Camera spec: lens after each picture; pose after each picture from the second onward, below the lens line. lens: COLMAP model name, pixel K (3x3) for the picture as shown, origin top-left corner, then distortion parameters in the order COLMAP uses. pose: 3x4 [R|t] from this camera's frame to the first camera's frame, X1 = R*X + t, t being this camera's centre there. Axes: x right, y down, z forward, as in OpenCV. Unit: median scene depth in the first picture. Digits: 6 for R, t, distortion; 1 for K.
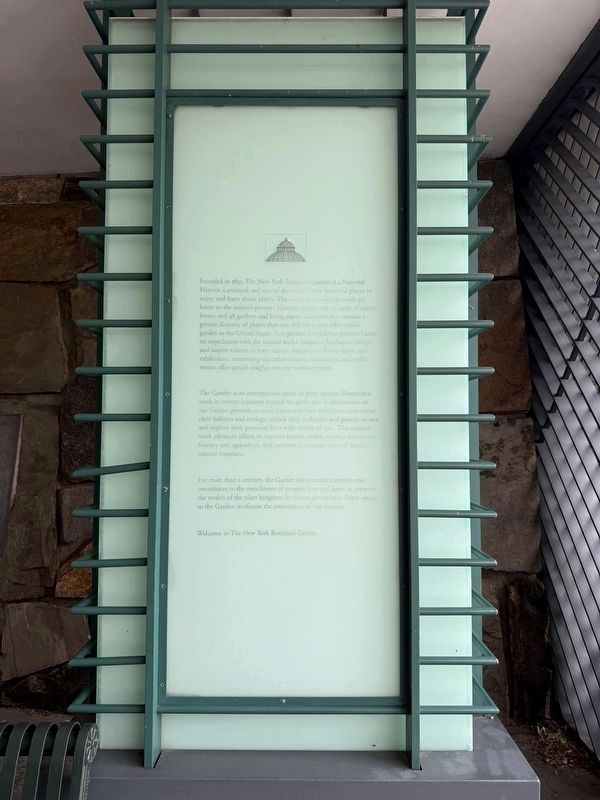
lens RADIAL K [[558.8, 0, 299.8], [0, 558.8, 405.5], [0, 0, 1]] dist [0.053547, -0.061503]
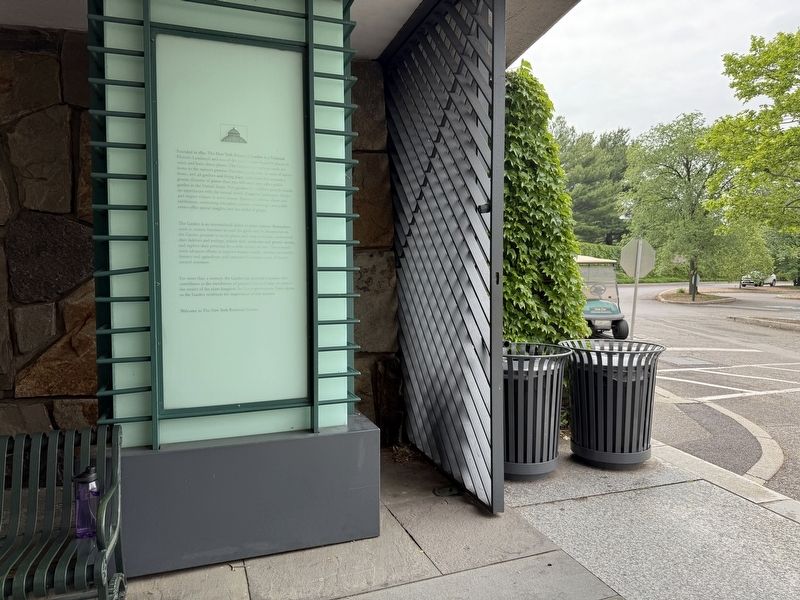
lens RADIAL K [[558.8, 0, 408.3], [0, 558.8, 299.5], [0, 0, 1]] dist [0.053547, -0.061503]
pose [[0.932874, -0.022821, 0.359480, -0.148926], [-0.005483, 0.996976, 0.077520, 0.063454], [-0.360162, -0.074287, 0.929927, -0.707194]]
